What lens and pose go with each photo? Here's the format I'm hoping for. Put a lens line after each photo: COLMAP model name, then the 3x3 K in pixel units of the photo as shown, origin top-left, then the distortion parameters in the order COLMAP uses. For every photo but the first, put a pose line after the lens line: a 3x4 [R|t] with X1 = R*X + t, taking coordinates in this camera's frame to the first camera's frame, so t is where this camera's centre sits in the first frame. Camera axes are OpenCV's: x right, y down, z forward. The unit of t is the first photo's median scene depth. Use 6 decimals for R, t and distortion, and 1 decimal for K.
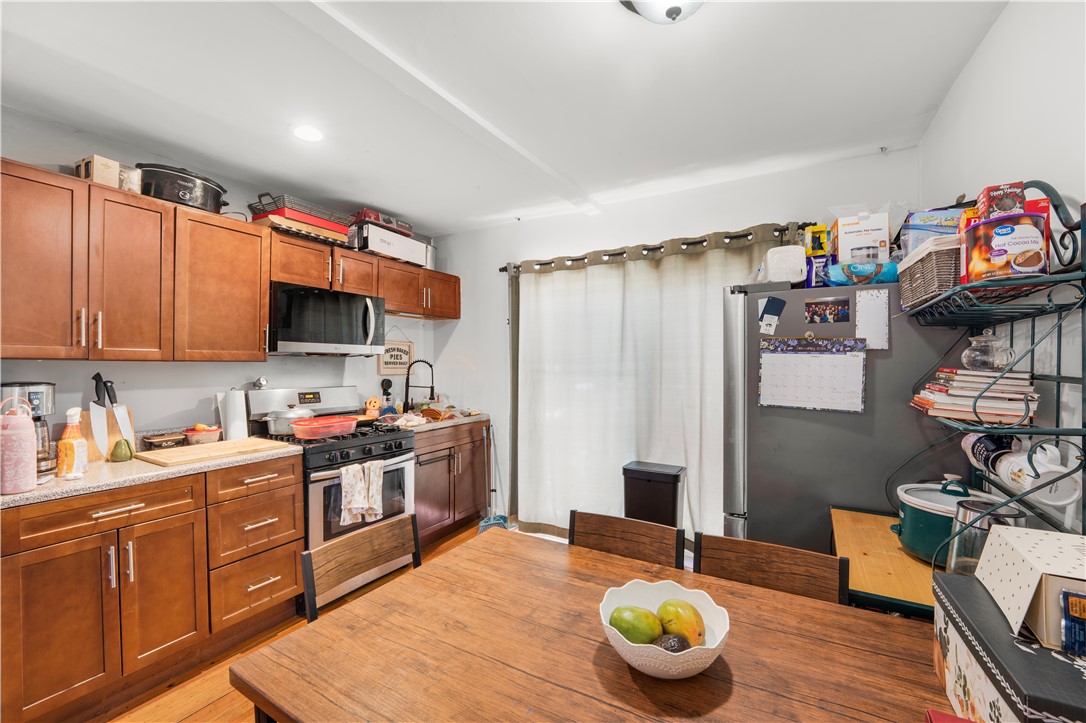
lens RADIAL K [[442.4, 0, 546.1], [0, 442.4, 364.5], [0, 0, 1]] dist [-0.023637, -0.000253]
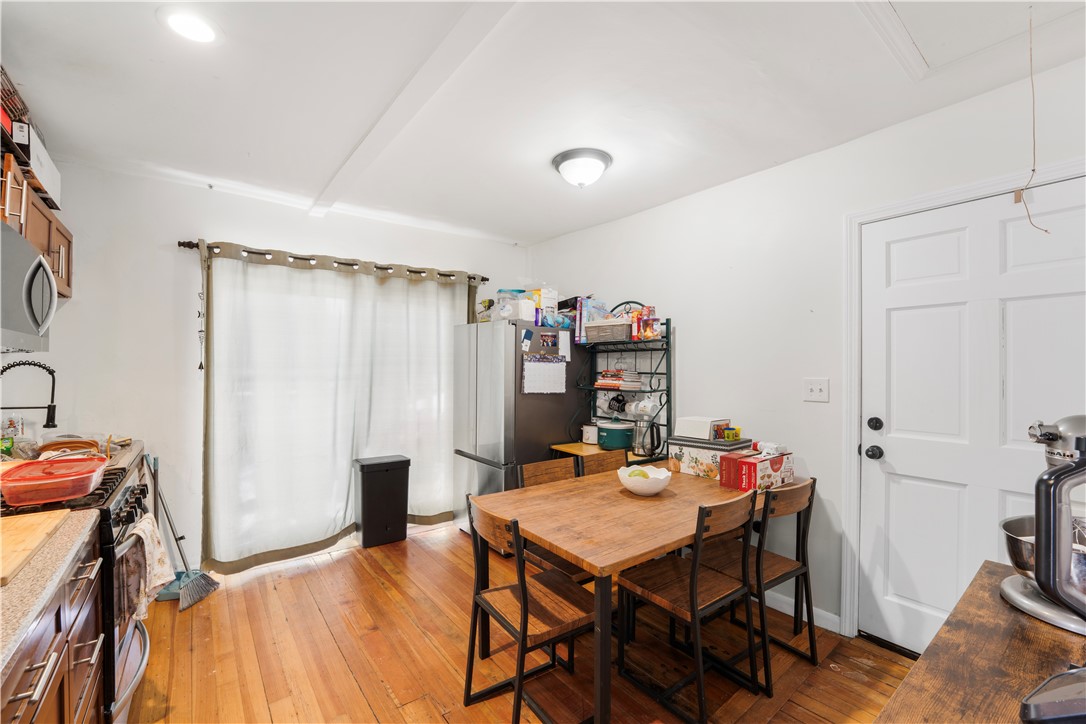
lens RADIAL K [[442.4, 0, 547.5], [0, 442.4, 366.0], [0, 0, 1]] dist [-0.023637, -0.000253]
pose [[0.391422, 0.005001, 0.920198, -1.010618], [0.002253, 0.999977, -0.006393, -0.000242], [-0.920209, 0.004576, 0.391402, 0.253631]]
